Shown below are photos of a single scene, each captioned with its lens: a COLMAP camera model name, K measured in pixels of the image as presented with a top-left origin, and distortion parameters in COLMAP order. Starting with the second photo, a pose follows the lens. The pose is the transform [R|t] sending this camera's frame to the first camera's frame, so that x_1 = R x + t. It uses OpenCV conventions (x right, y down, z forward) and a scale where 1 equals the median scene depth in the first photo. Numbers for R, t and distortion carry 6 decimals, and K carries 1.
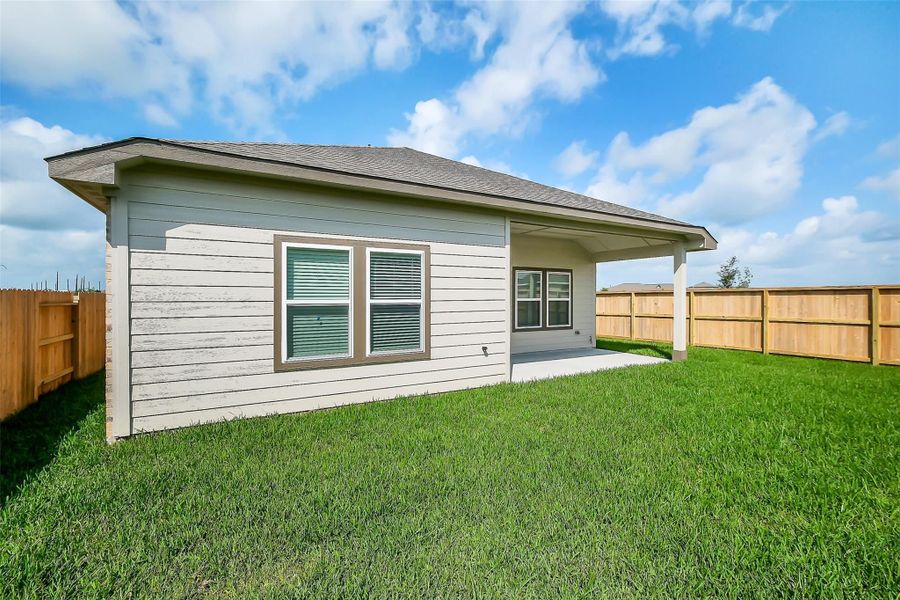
lens RADIAL K [[395.1, 0, 448.4], [0, 395.1, 297.6], [0, 0, 1]] dist [-0.001602, -0.000308]
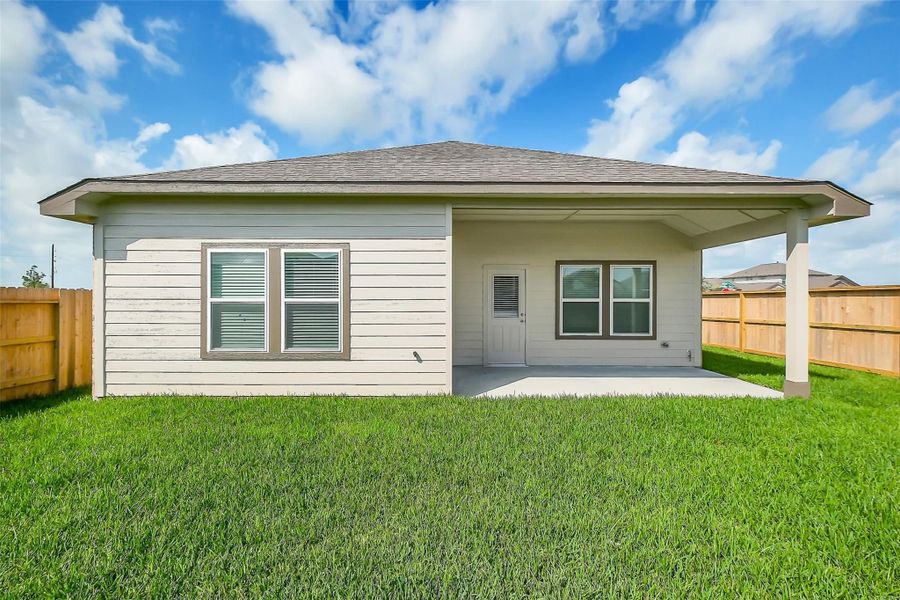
lens RADIAL K [[395.1, 0, 448.4], [0, 395.1, 297.6], [0, 0, 1]] dist [-0.001602, -0.000308]
pose [[0.871555, 0.000388, -0.490297, 0.639646], [-0.002641, 0.999989, -0.003903, 0.005631], [0.490290, 0.004697, 0.871547, 0.275833]]
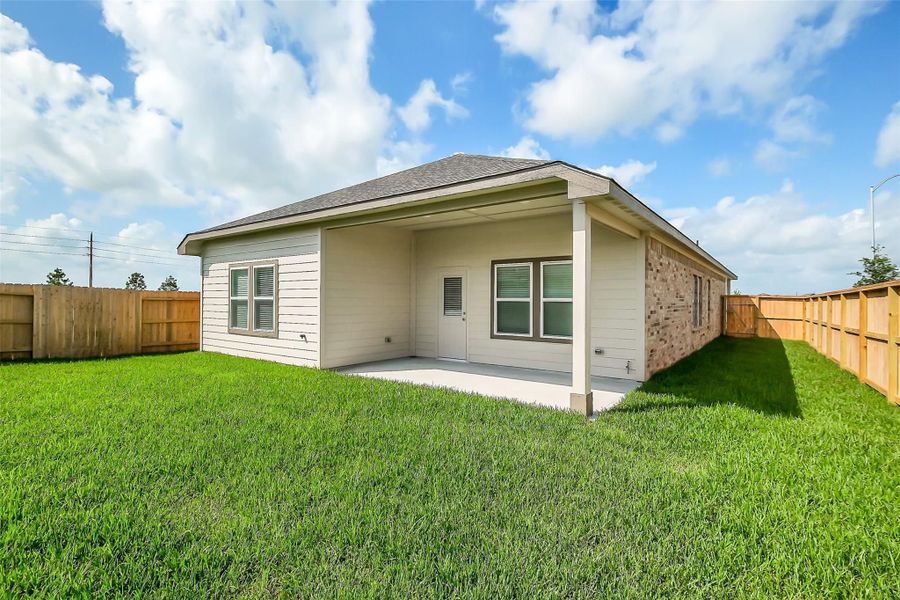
lens RADIAL K [[395.1, 0, 448.4], [0, 395.1, 297.6], [0, 0, 1]] dist [-0.001602, -0.000308]
pose [[0.426829, -0.004765, -0.904320, 1.526684], [-0.008140, 0.999925, -0.009111, 0.015015], [0.904296, 0.011250, 0.426758, 0.949055]]
